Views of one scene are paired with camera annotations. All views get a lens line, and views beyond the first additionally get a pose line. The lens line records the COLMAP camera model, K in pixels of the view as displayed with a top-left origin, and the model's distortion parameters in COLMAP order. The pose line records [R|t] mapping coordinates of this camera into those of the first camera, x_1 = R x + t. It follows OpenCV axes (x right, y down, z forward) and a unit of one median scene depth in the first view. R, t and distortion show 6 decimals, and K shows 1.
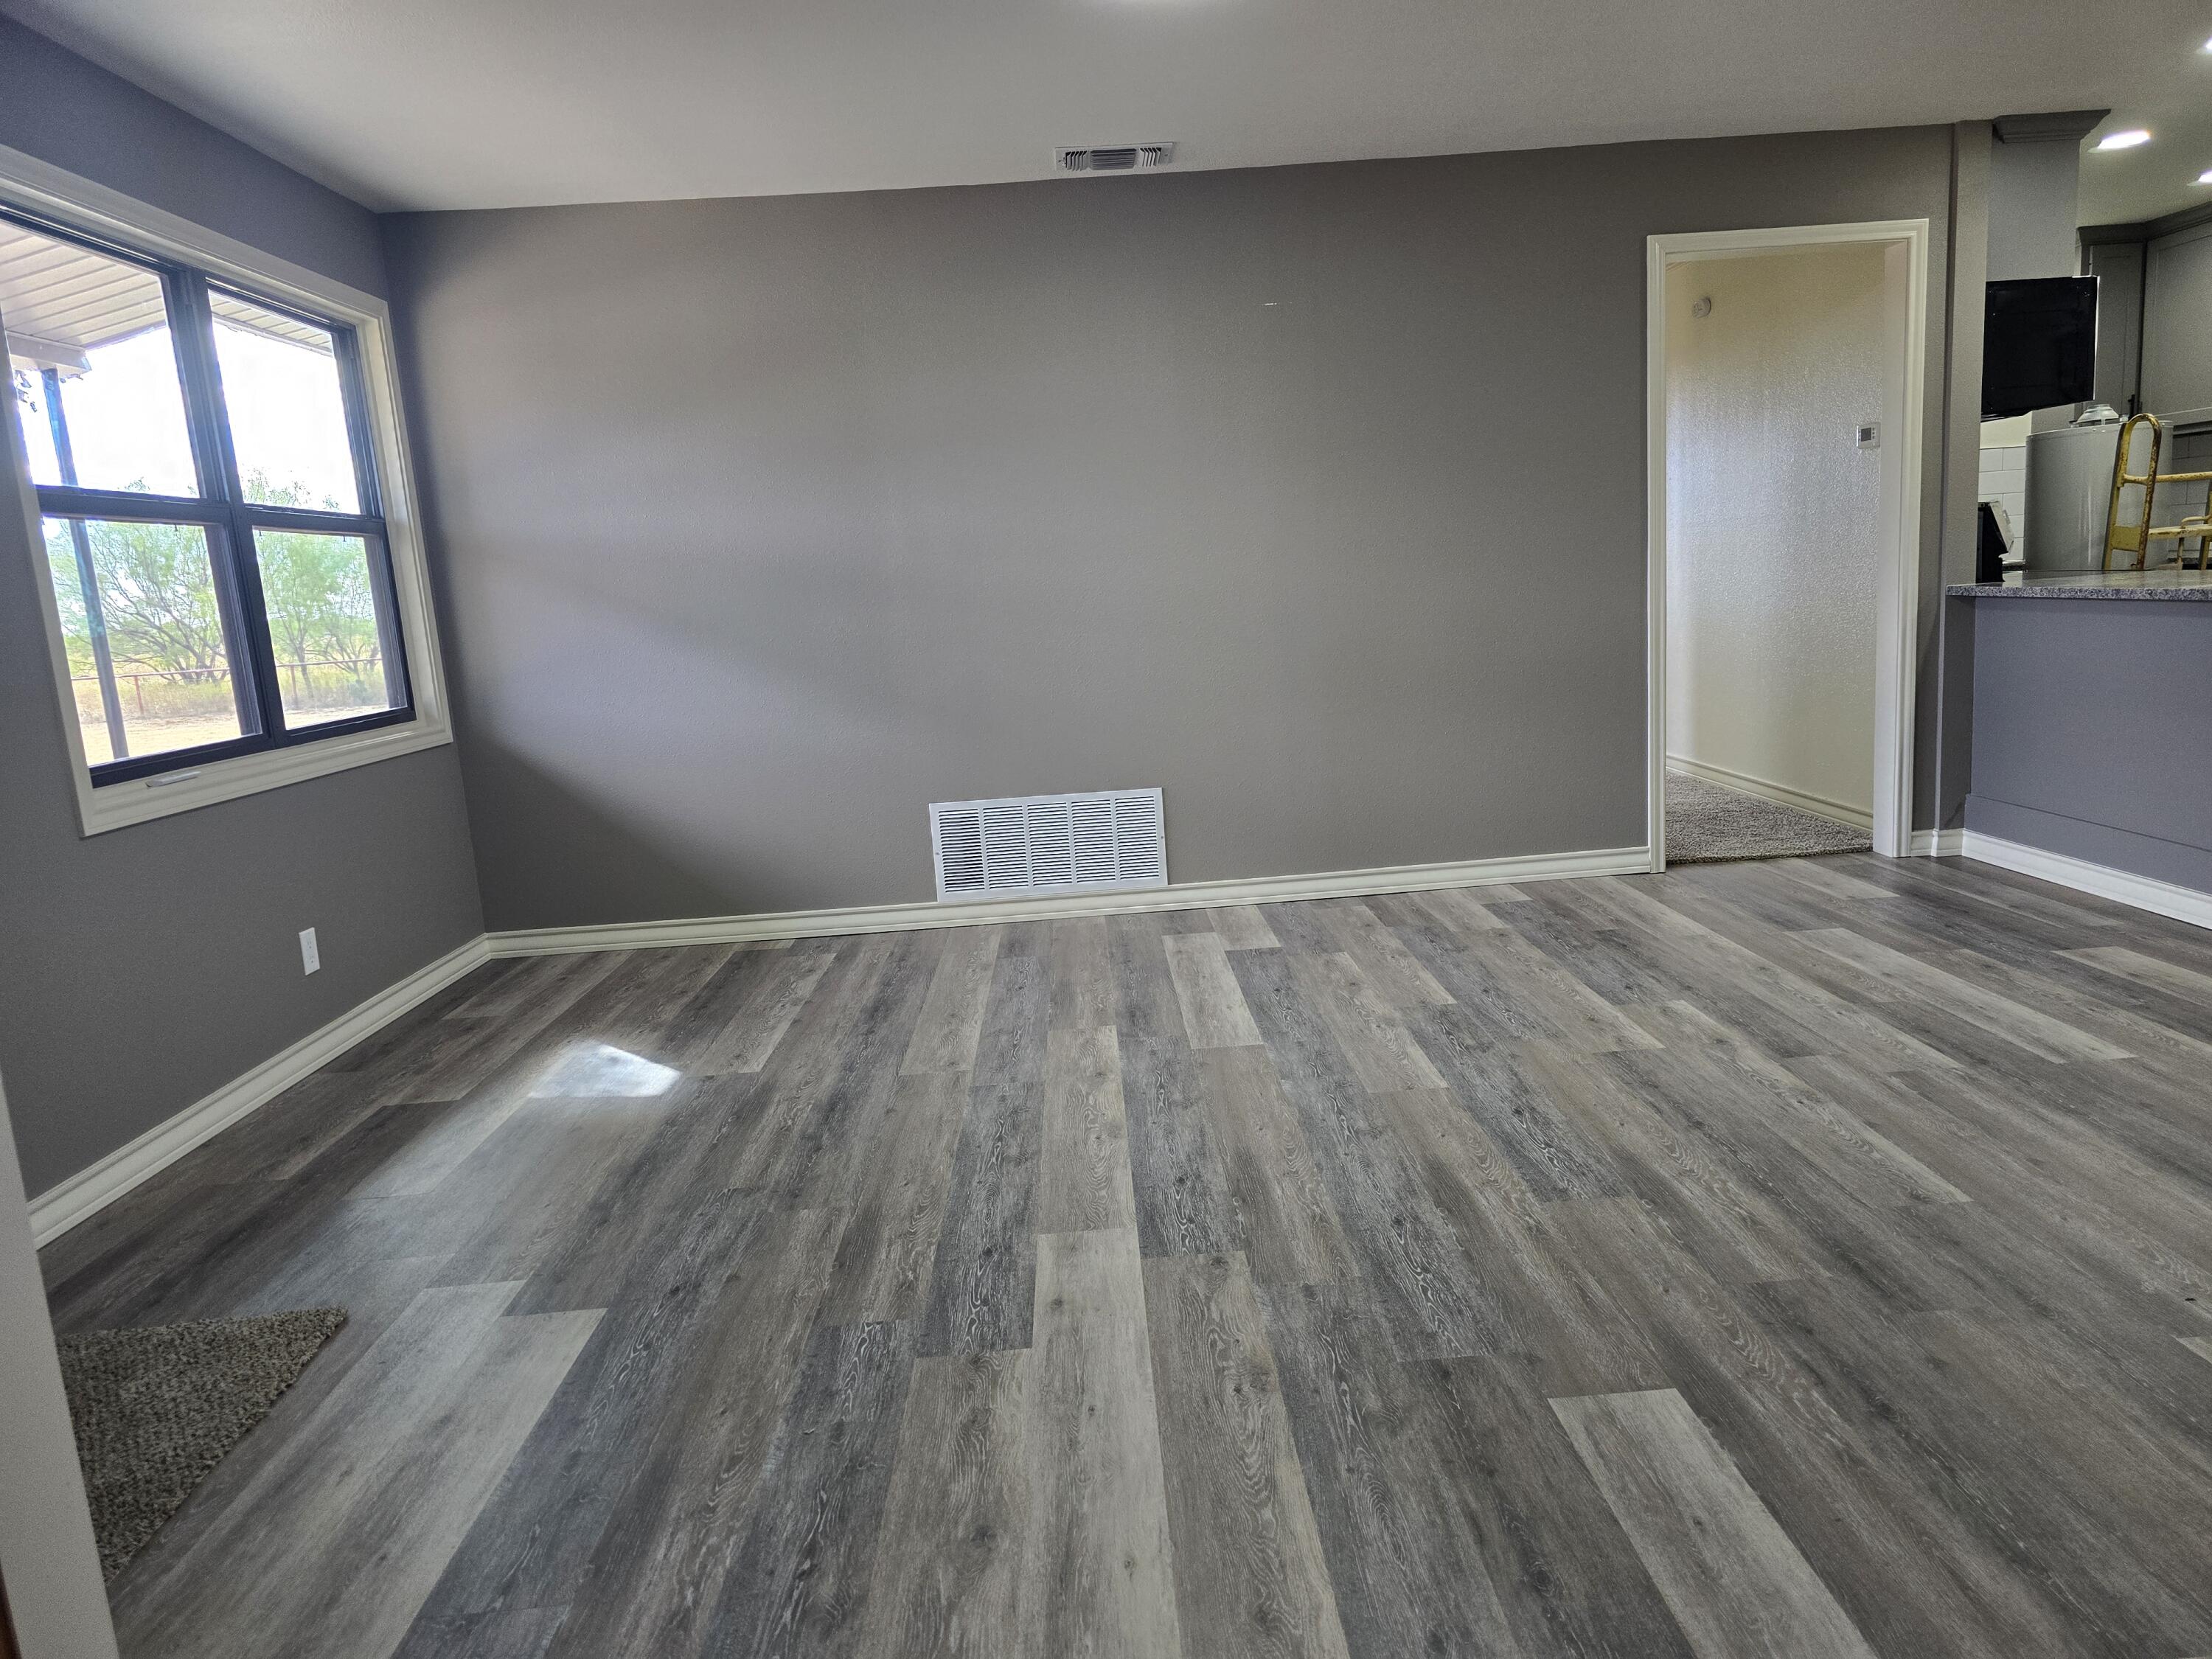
lens RADIAL K [[1451.9, 0, 1113.3], [0, 1451.9, 818.5], [0, 0, 1]] dist [0.050540, -0.041330]
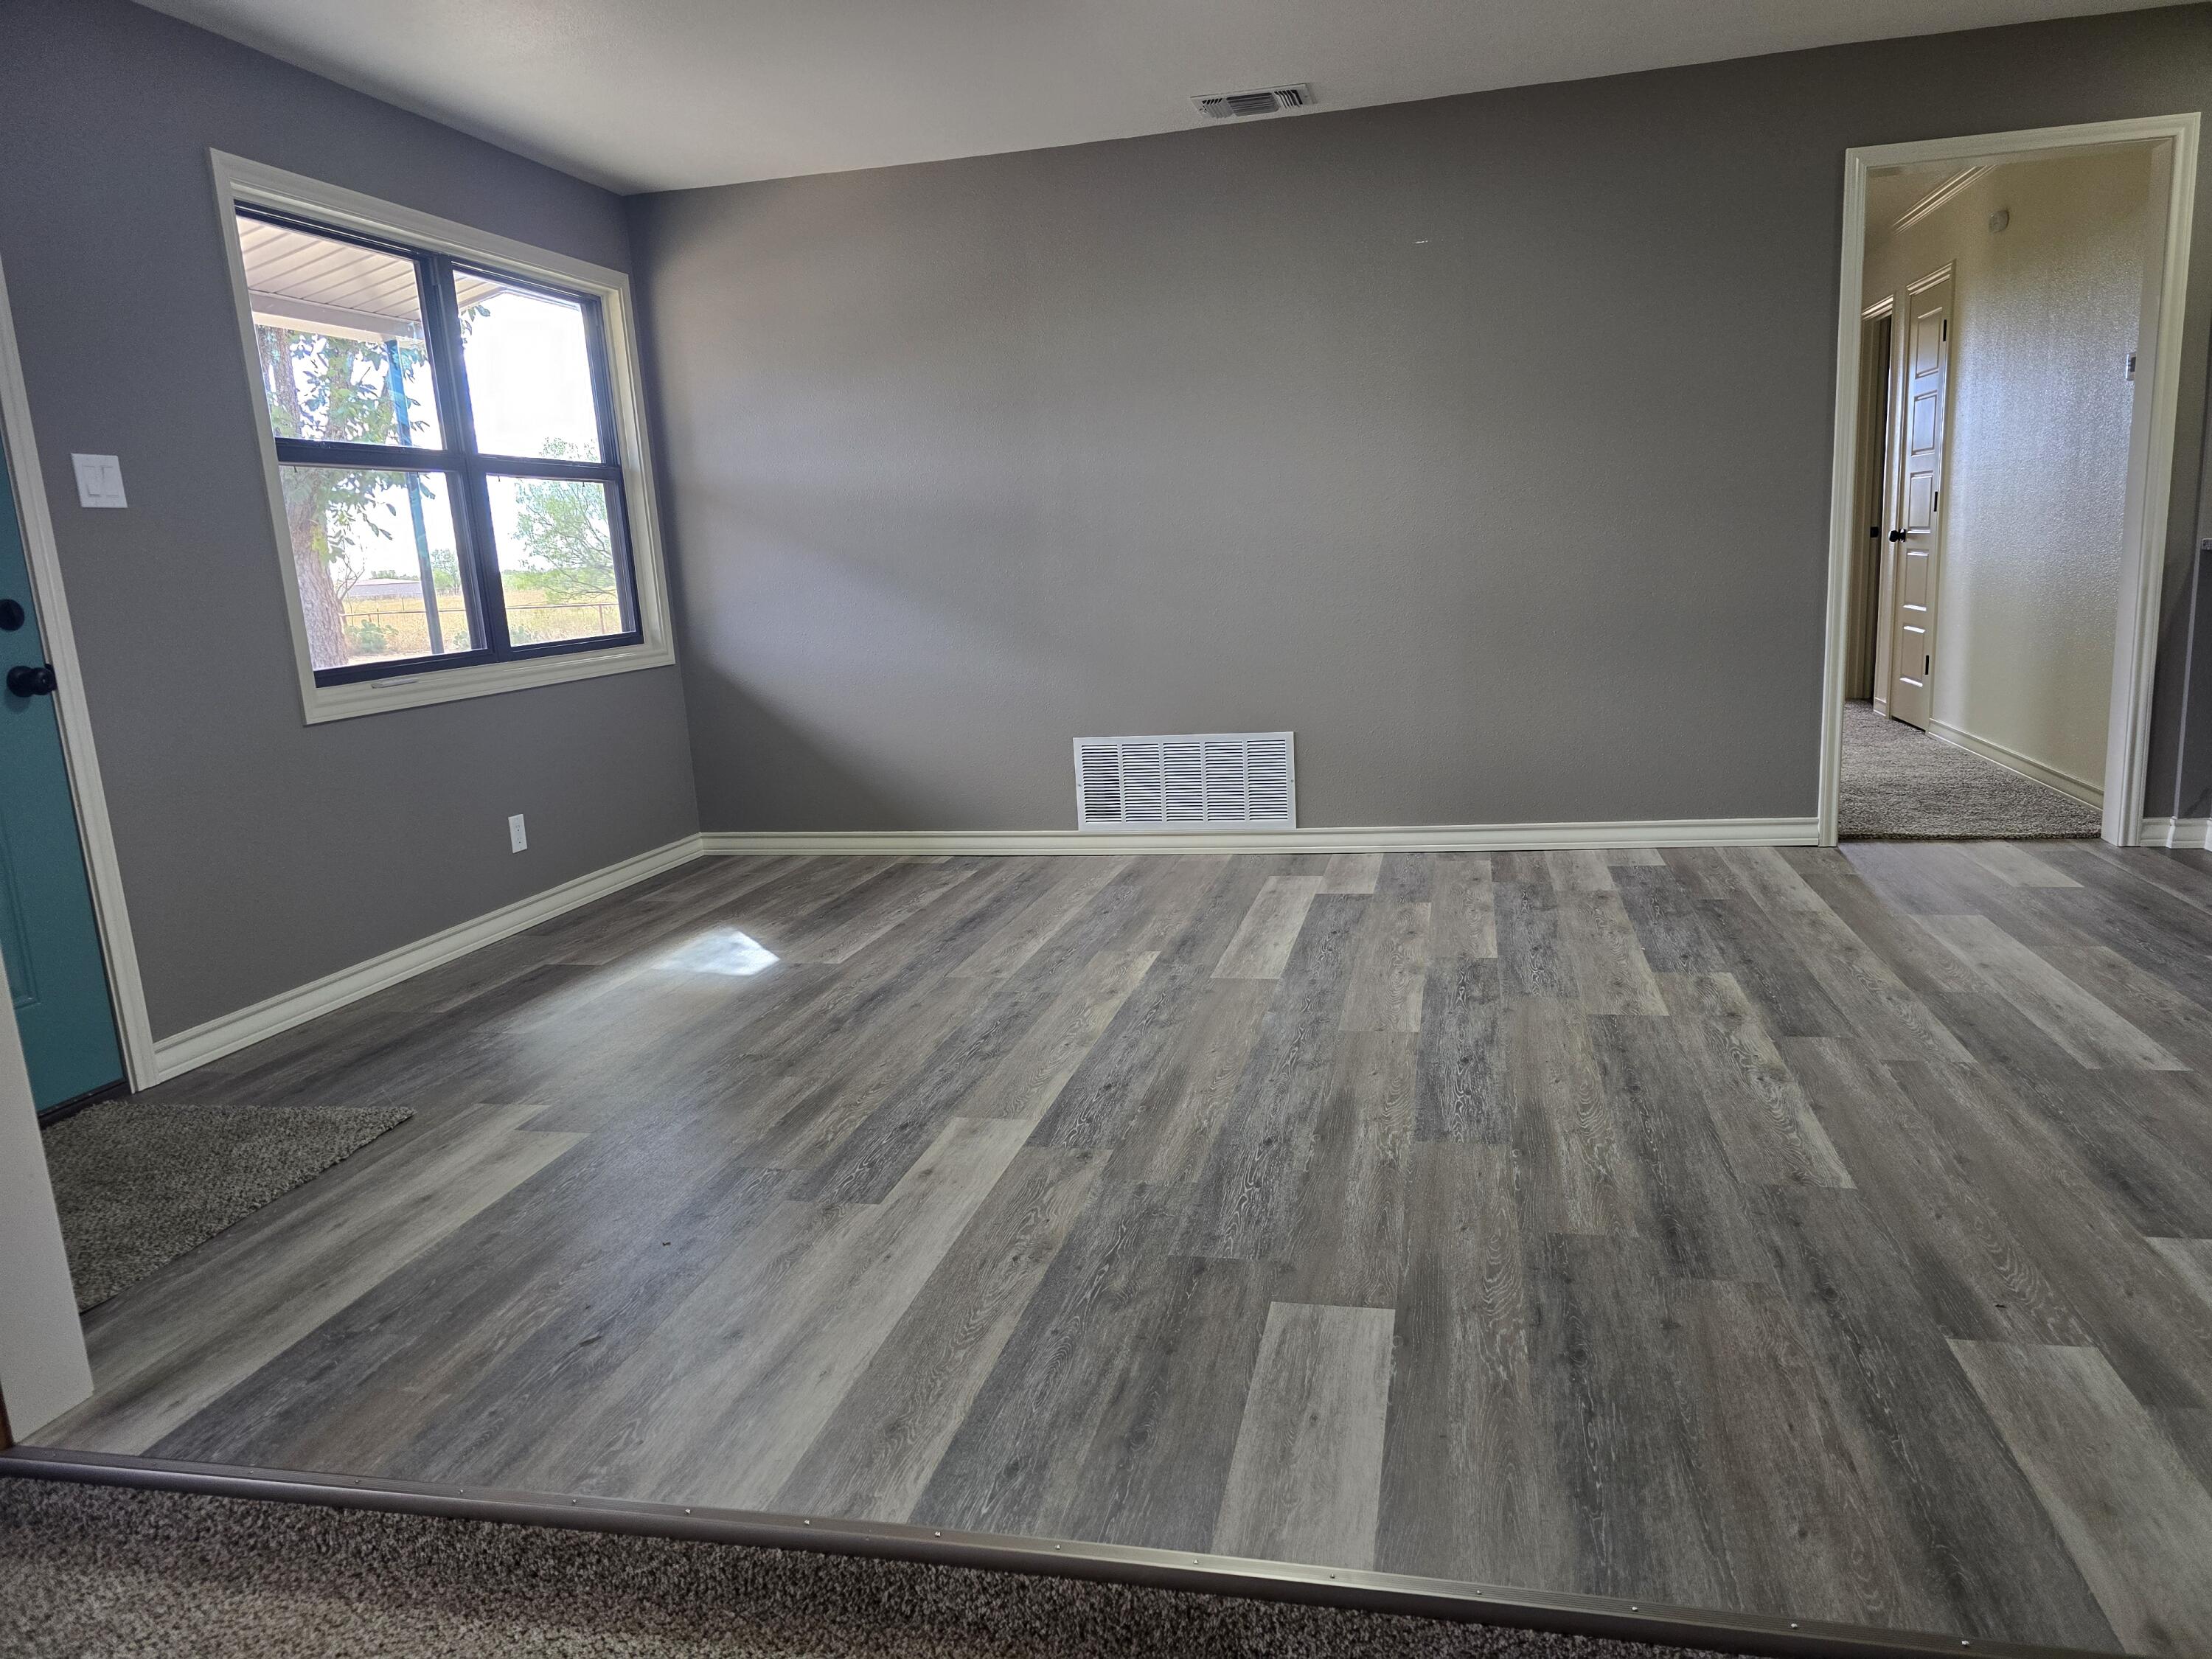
lens RADIAL K [[1447.8, 0, 1106.0], [0, 1447.8, 829.5], [0, 0, 1]] dist [0.055835, -0.048575]
pose [[0.964377, 0.061773, -0.257220, 0.237012], [-0.050493, 0.997460, 0.050236, 0.003658], [0.259670, -0.035459, 0.965046, -0.021979]]
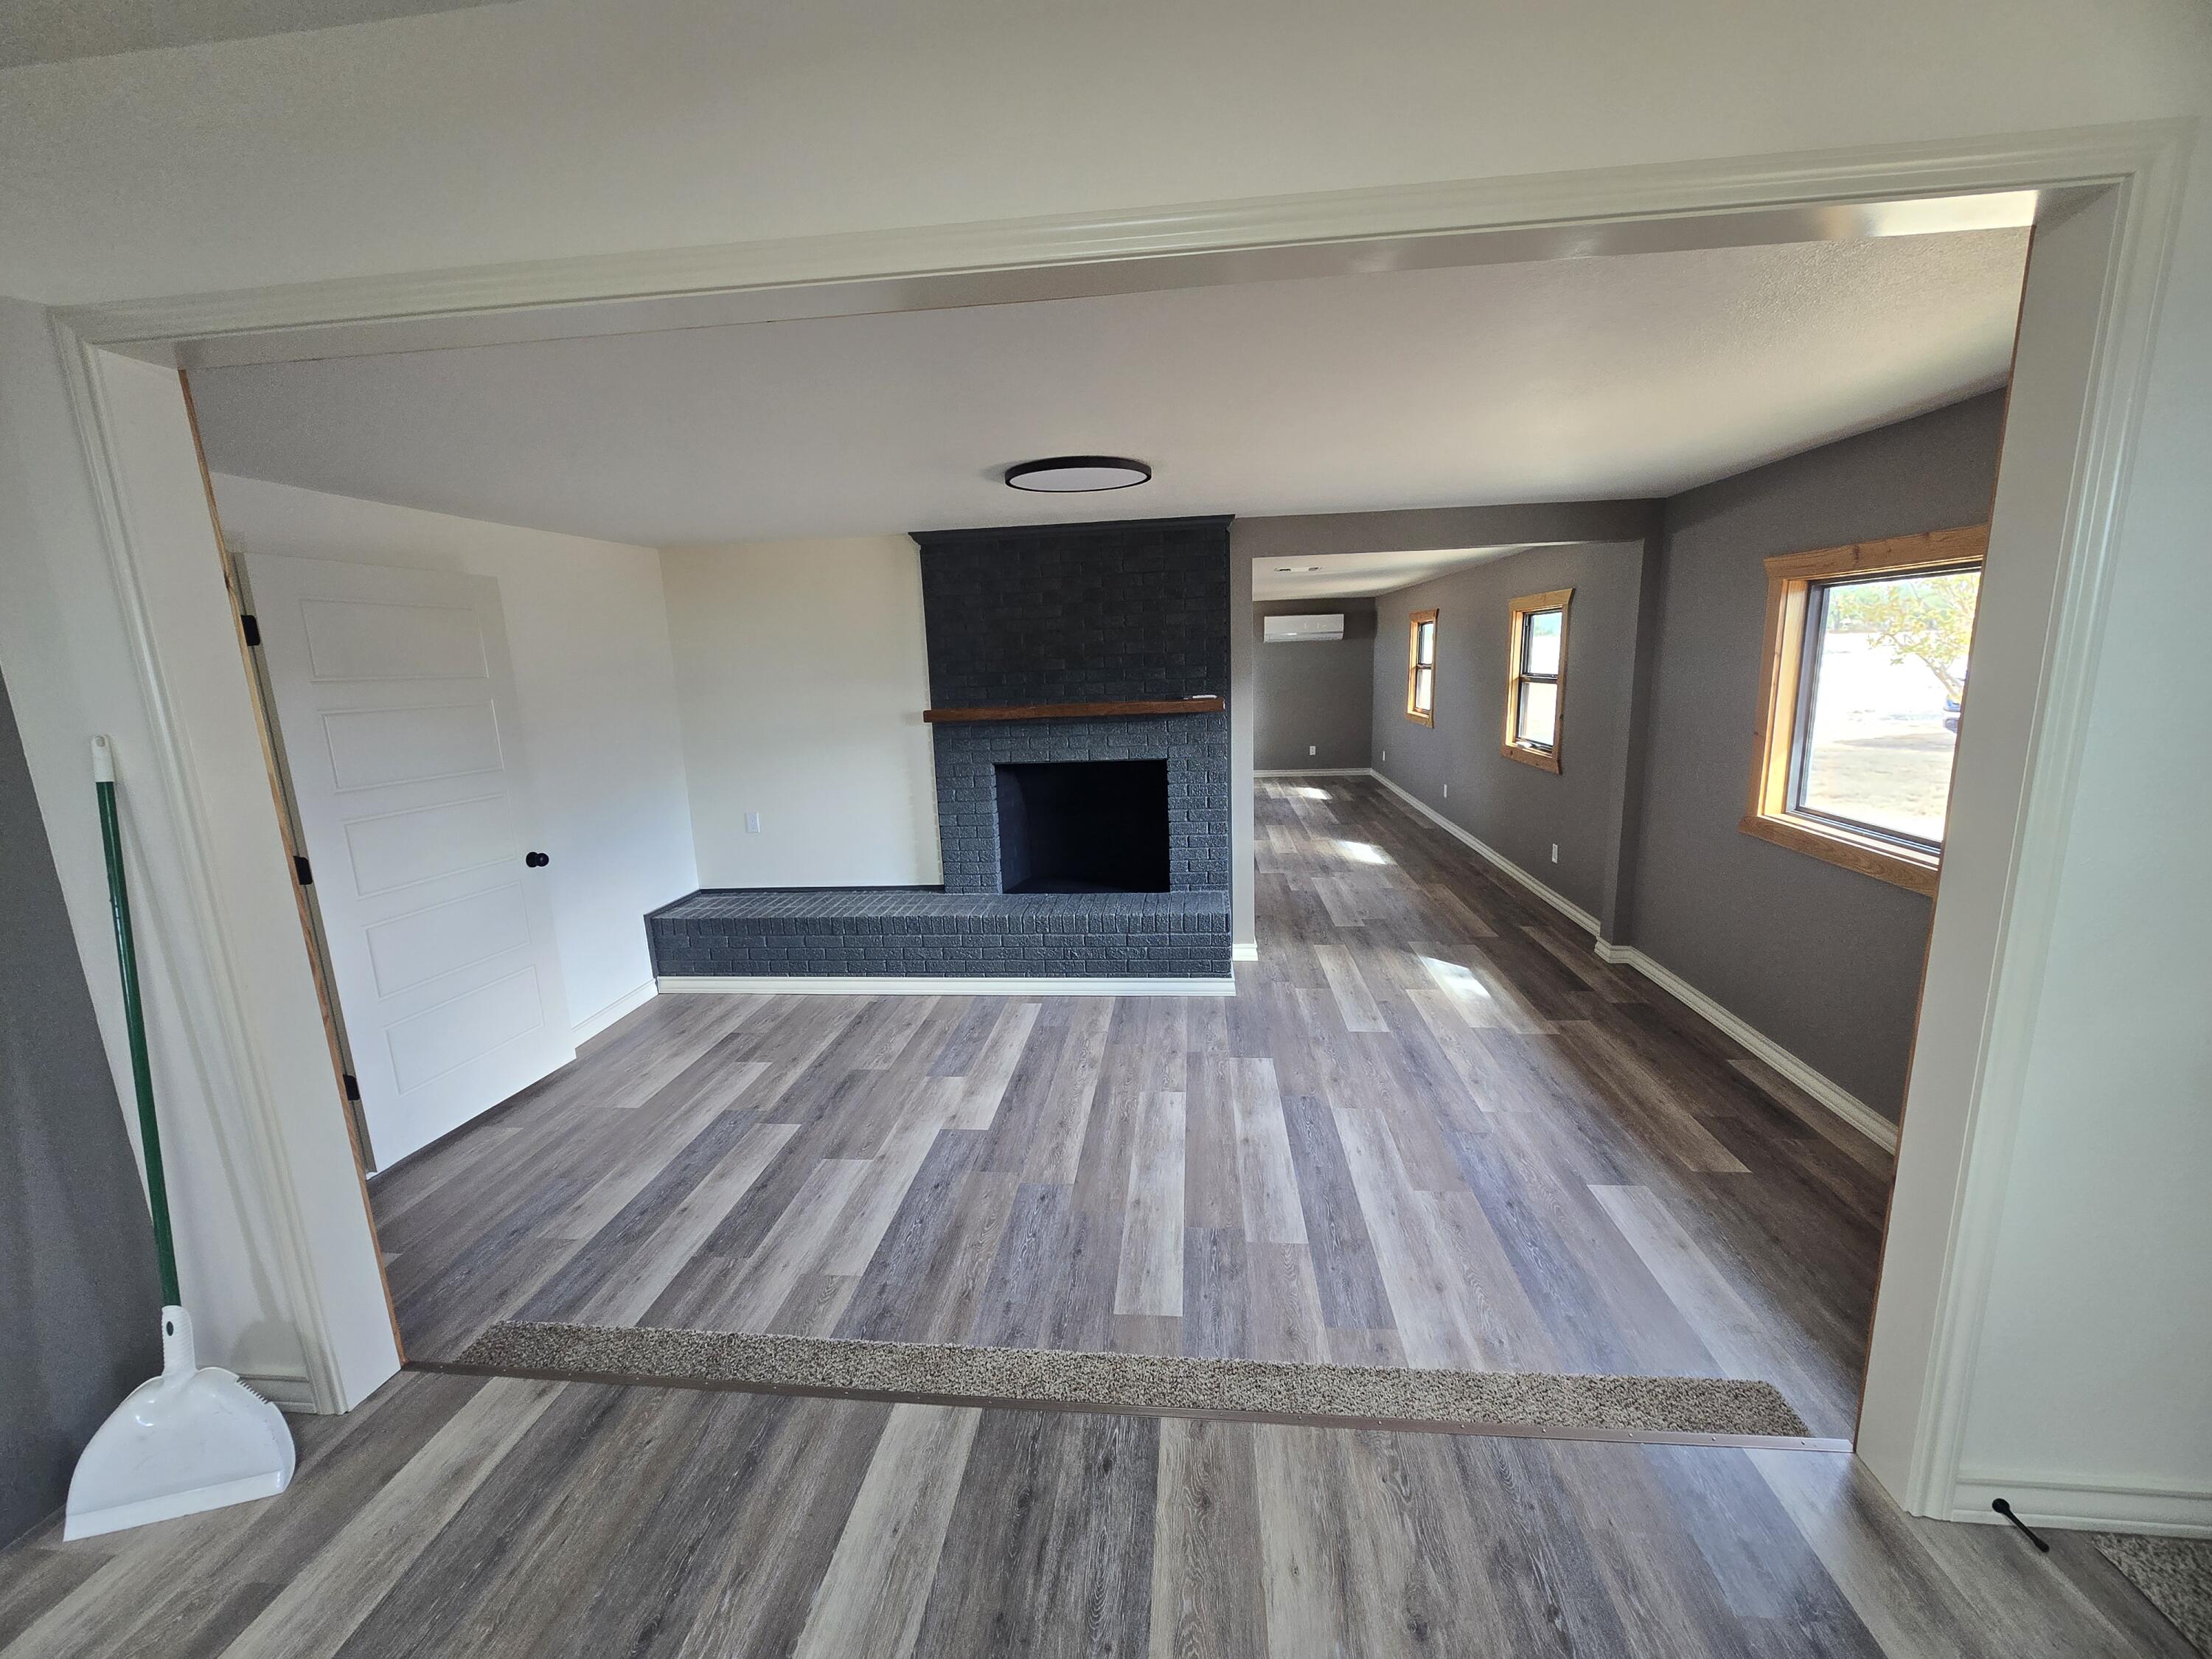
lens RADIAL K [[895.1, 0, 1106.0], [0, 895.1, 829.5], [0, 0, 1]] dist [-0.018174, 0.005510]
pose [[-0.986404, 0.070374, 0.148507, 0.006341], [0.117911, 0.932539, 0.341275, -0.210074], [-0.114471, 0.354145, -0.928158, 0.734554]]
